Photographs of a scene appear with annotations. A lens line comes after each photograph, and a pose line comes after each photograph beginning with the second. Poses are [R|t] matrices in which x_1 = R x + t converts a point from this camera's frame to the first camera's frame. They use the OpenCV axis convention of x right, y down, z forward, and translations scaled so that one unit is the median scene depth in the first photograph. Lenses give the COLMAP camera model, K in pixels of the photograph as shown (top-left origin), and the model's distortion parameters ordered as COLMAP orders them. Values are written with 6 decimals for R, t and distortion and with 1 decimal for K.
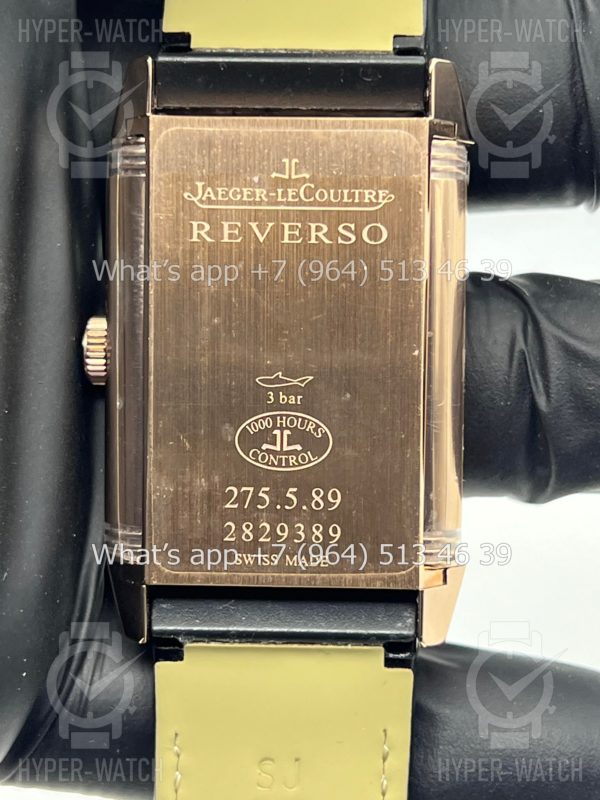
lens RADIAL K [[1816.9, 0, 300.0], [0, 1816.9, 400.0], [0, 0, 1]] dist [0.079714, 0.188969]
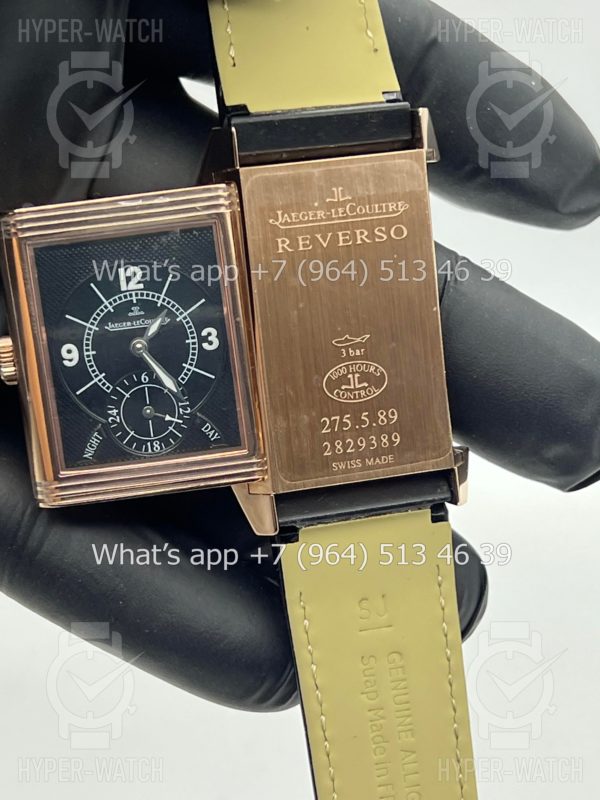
lens RADIAL K [[1816.9, 0, 300.0], [0, 1816.9, 400.0], [0, 0, 1]] dist [0.079714, 0.188969]
pose [[0.954966, -0.145418, 0.258636, -0.429056], [0.131123, 0.988764, 0.071782, -0.072803], [-0.266169, -0.034636, 0.963304, -0.387092]]
